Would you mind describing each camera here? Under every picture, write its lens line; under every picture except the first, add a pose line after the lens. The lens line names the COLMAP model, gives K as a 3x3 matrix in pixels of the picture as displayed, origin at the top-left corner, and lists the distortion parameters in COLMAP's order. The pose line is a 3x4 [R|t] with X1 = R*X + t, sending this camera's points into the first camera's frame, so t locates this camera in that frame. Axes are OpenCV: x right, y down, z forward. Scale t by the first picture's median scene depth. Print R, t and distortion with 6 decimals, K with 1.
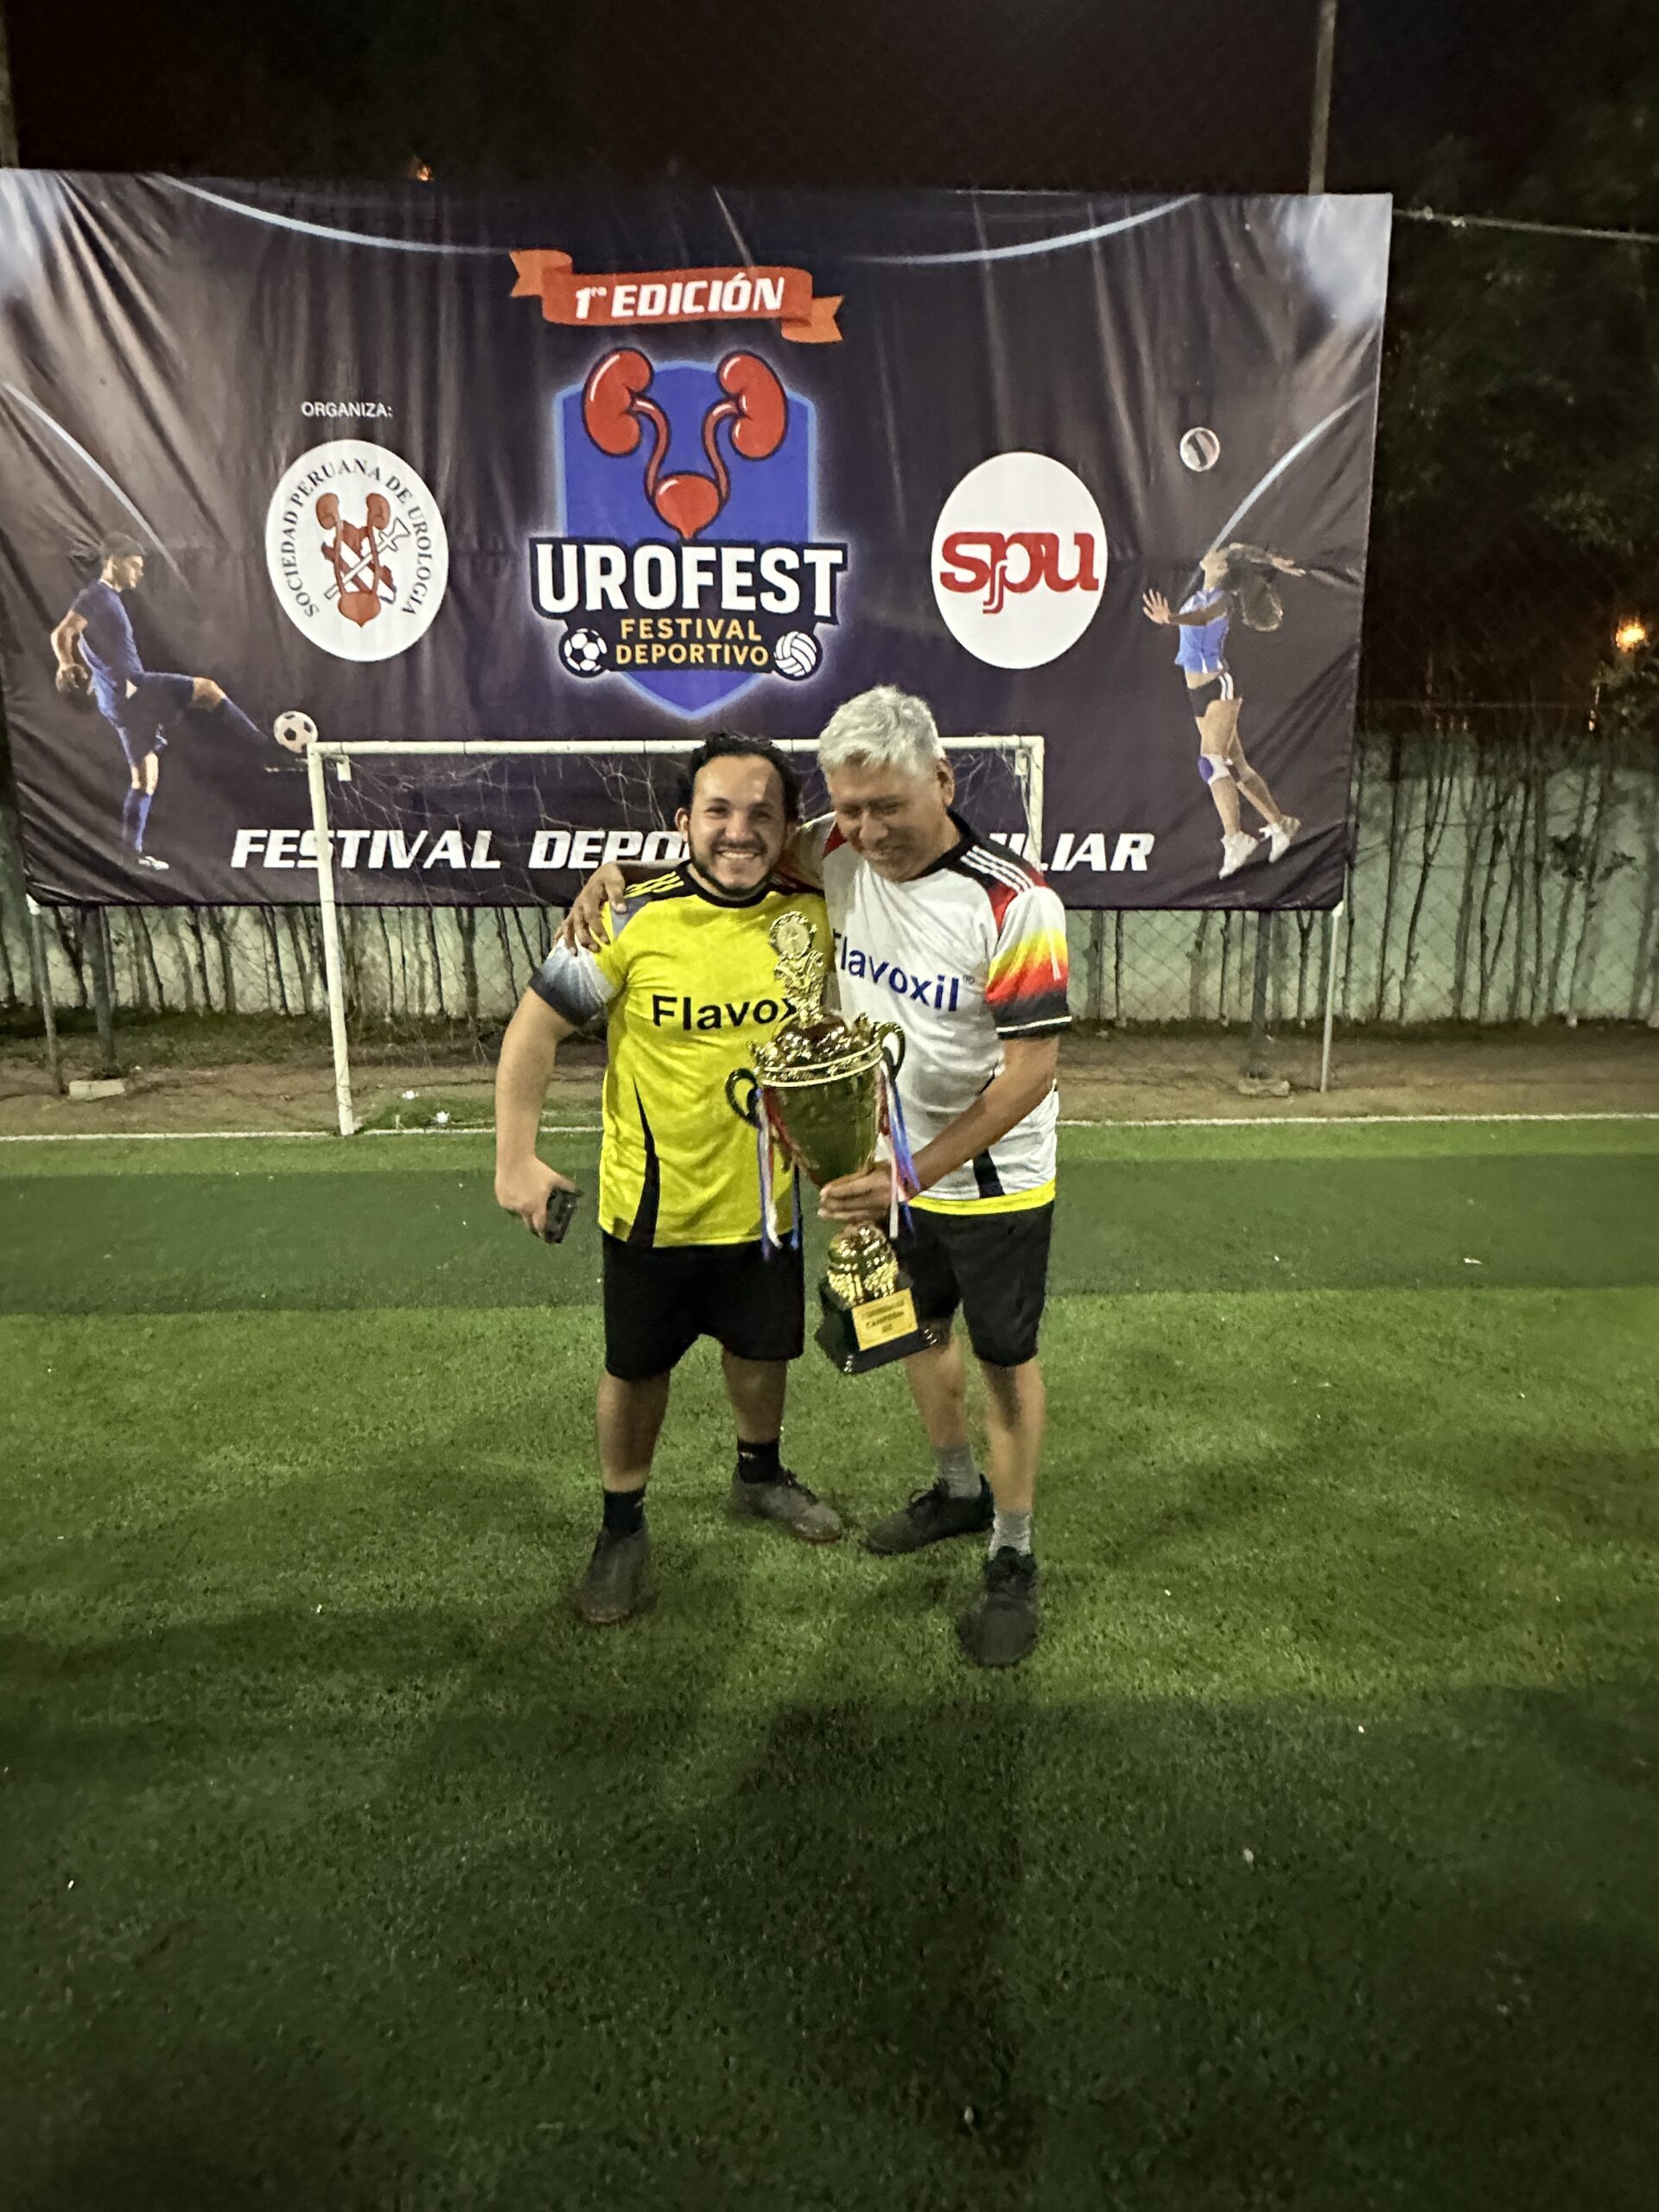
lens RADIAL K [[1174.9, 0, 826.5], [0, 1174.9, 1104.1], [0, 0, 1]] dist [-0.003358, 0.001043]
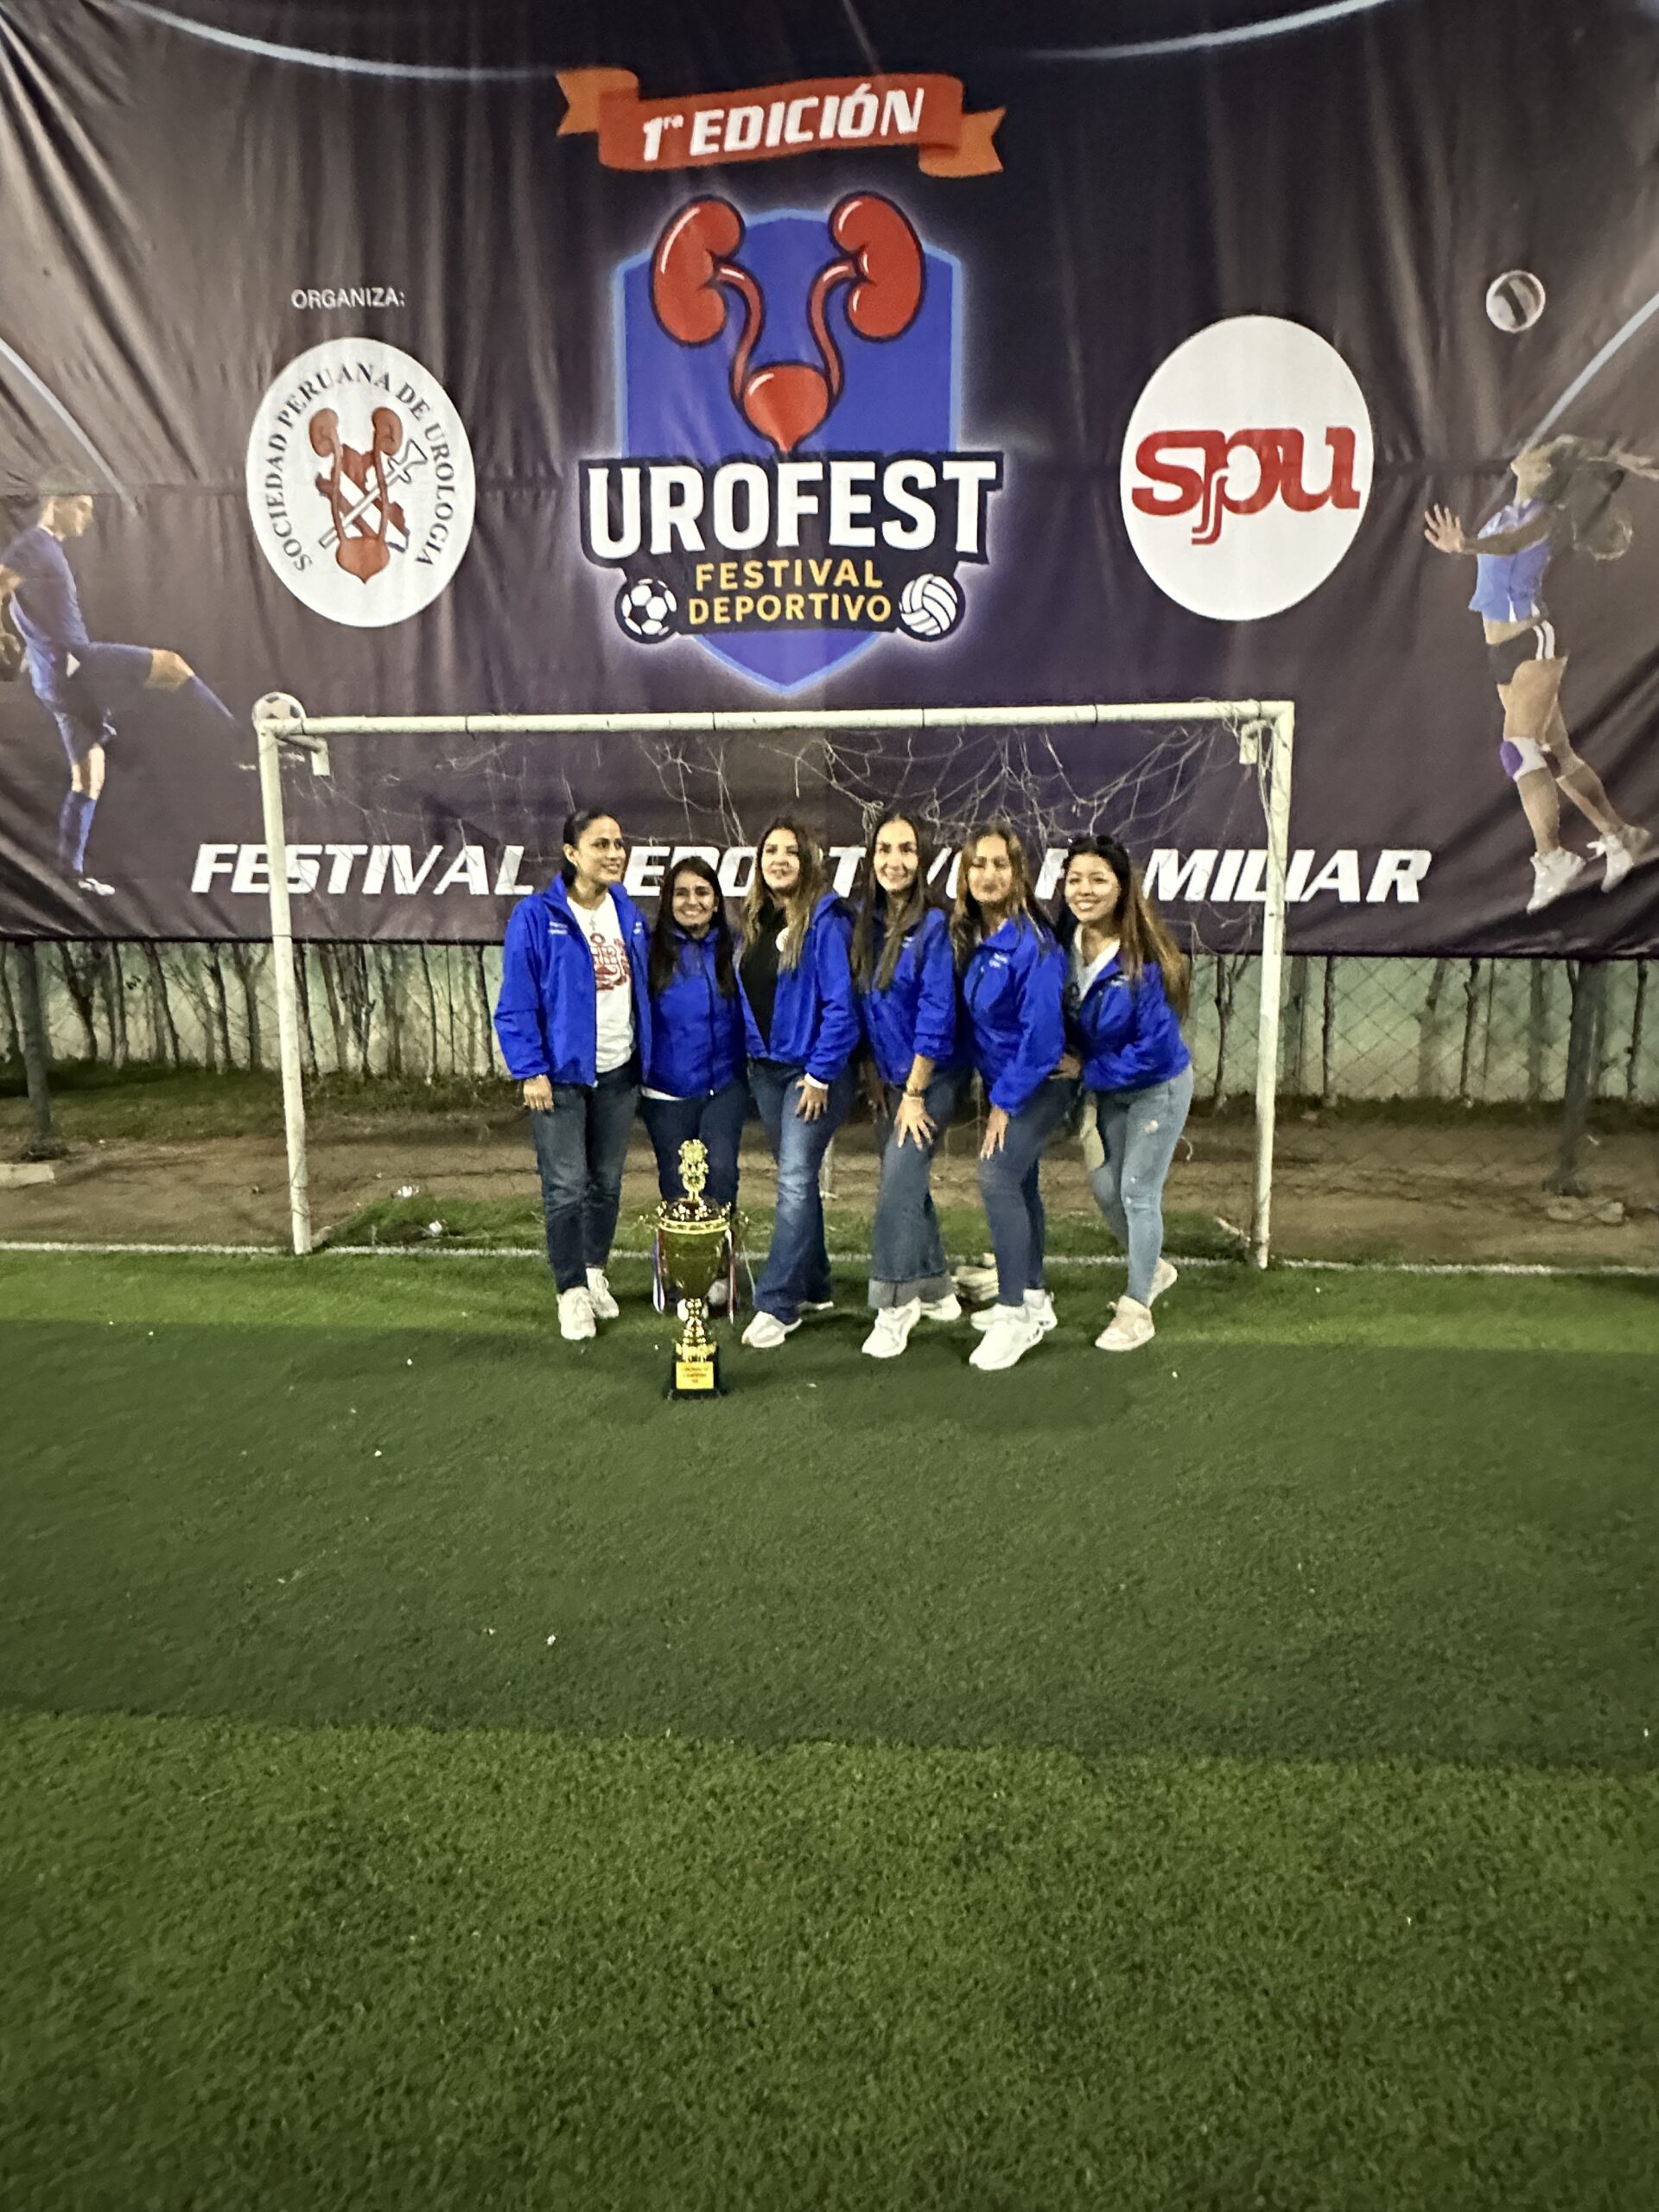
lens RADIAL K [[1174.9, 0, 833.0], [0, 1174.9, 1105.6], [0, 0, 1]] dist [-0.003358, 0.001043]
pose [[0.995703, 0.019299, -0.090571, -0.013660], [-0.022760, 0.999043, -0.037338, -0.043567], [0.089764, 0.039239, 0.995190, 0.282292]]
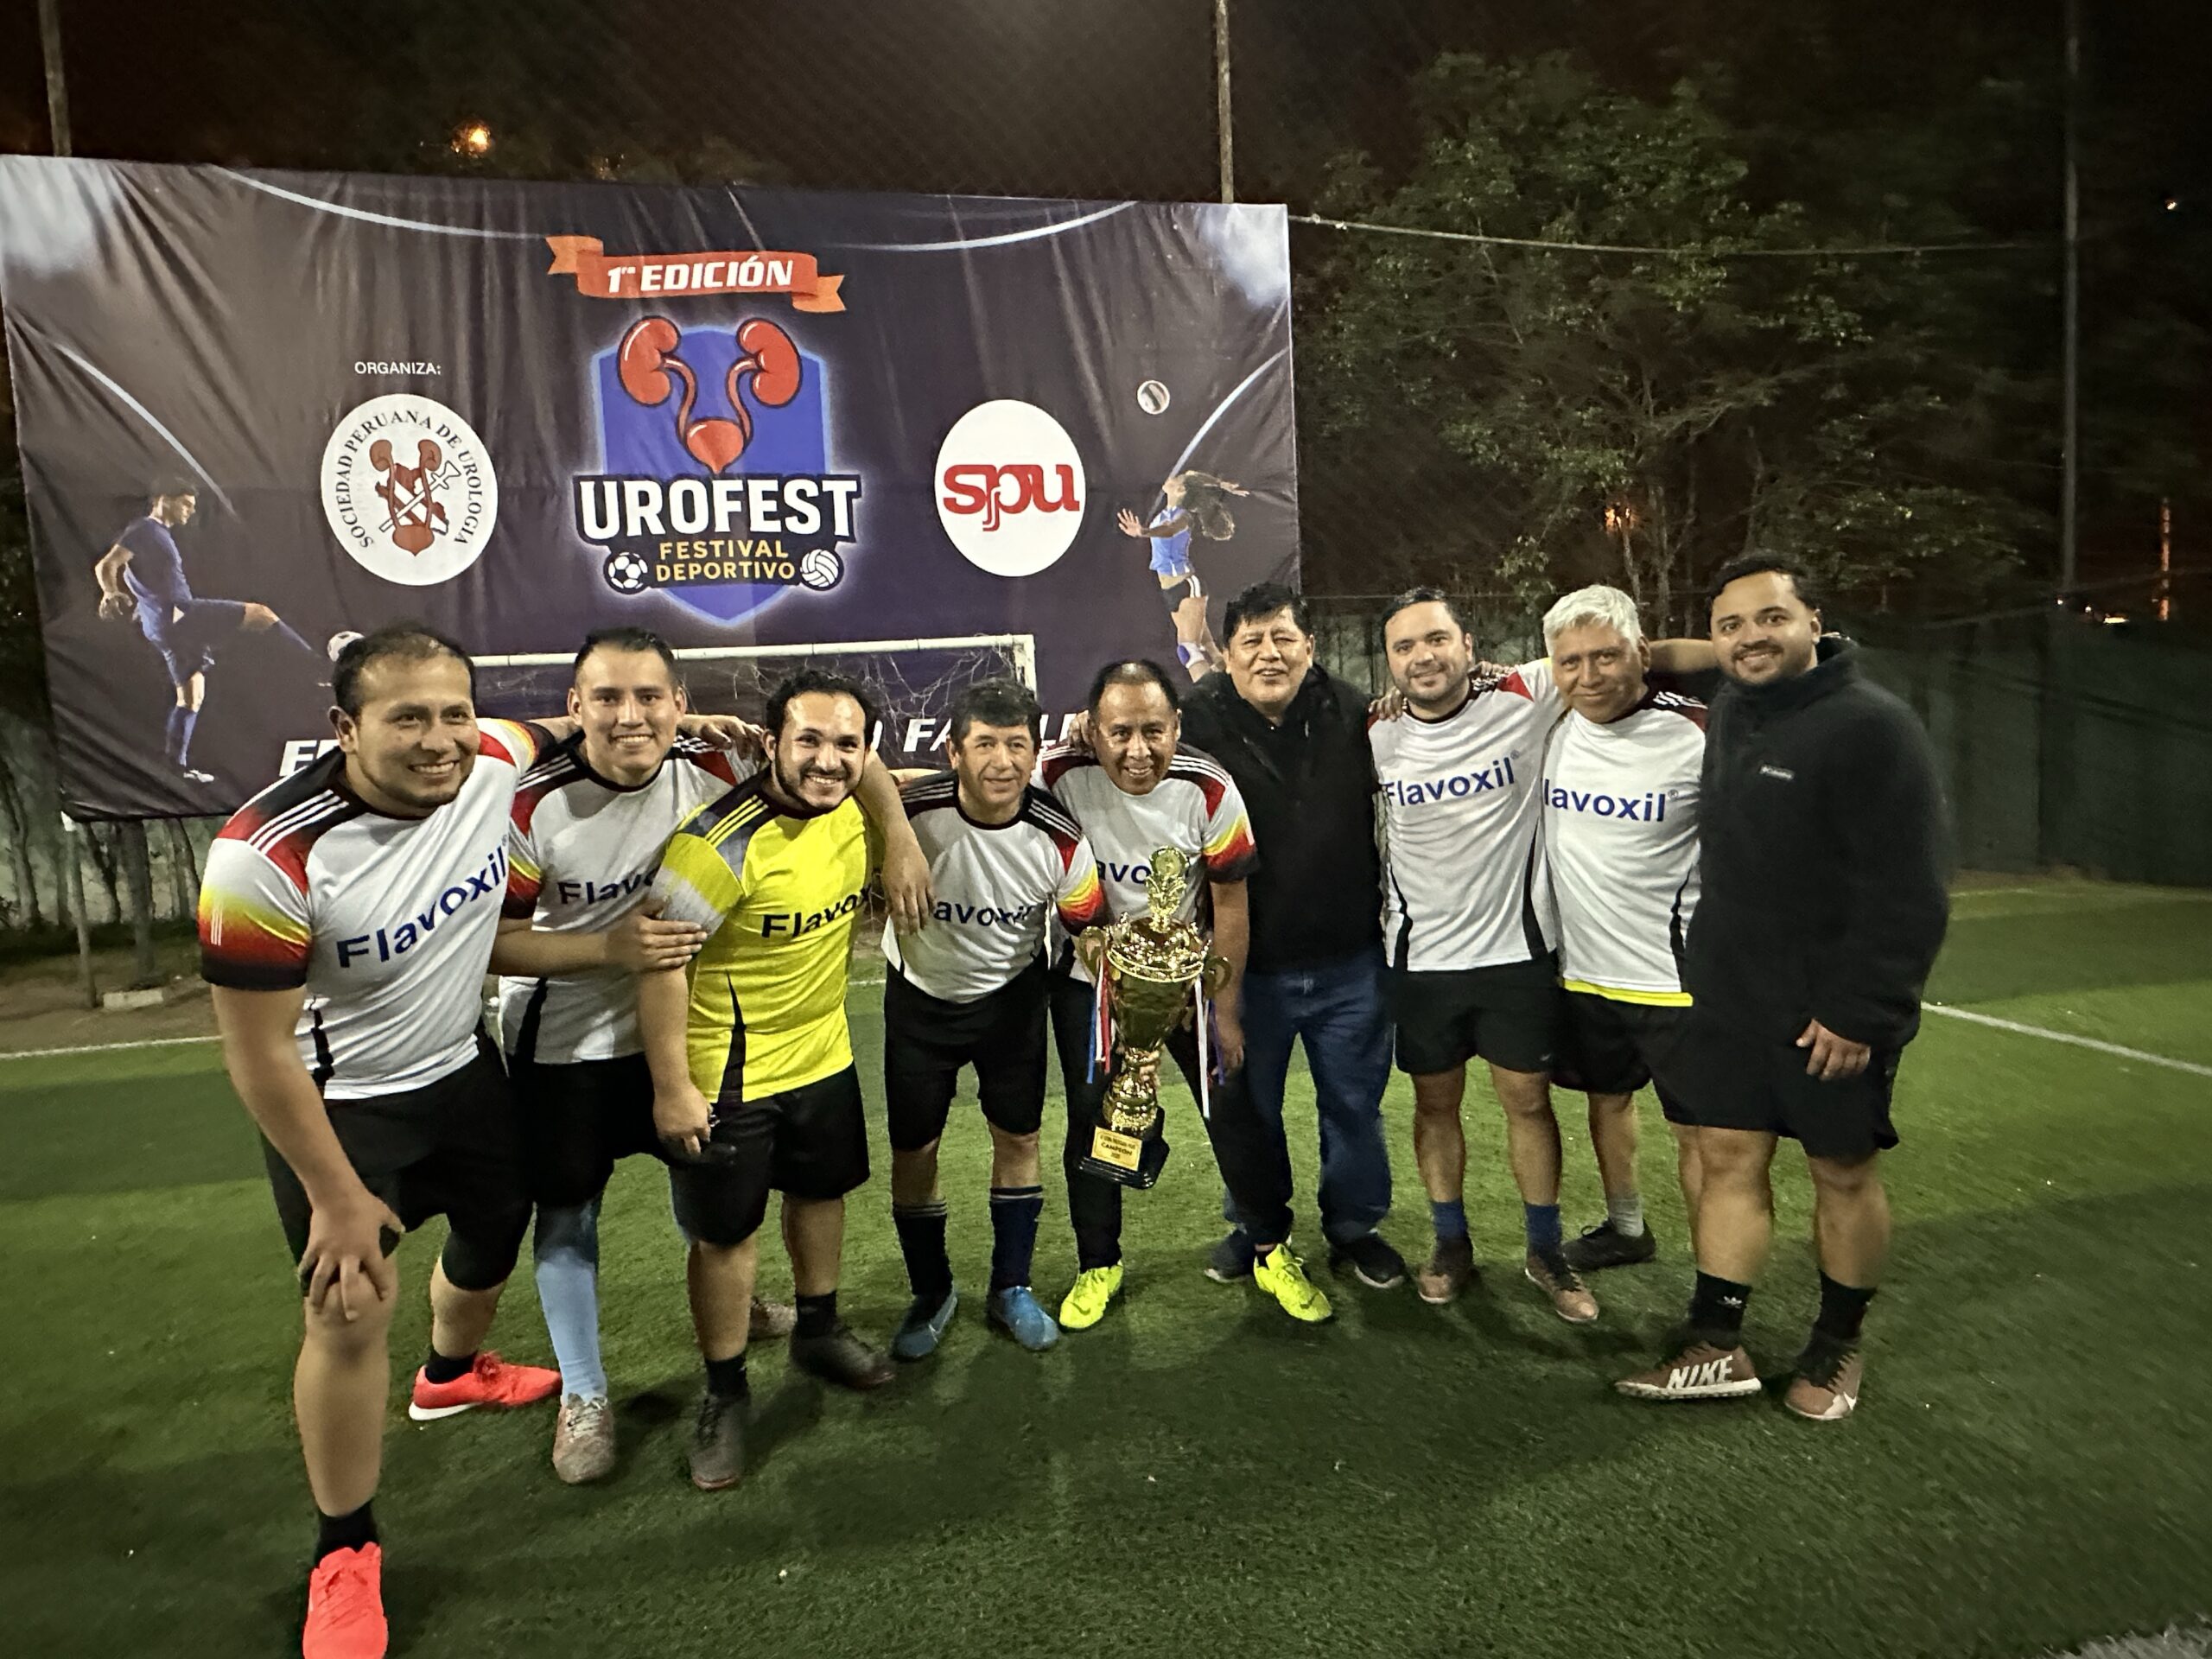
lens RADIAL K [[1174.9, 0, 1092.7], [0, 1174.9, 842.0], [0, 0, 1]] dist [-0.003358, 0.001043]
pose [[0.988974, -0.054425, 0.137728, 0.064479], [0.069743, 0.991596, -0.108960, 0.021319], [-0.130641, 0.117364, 0.984459, -0.122310]]
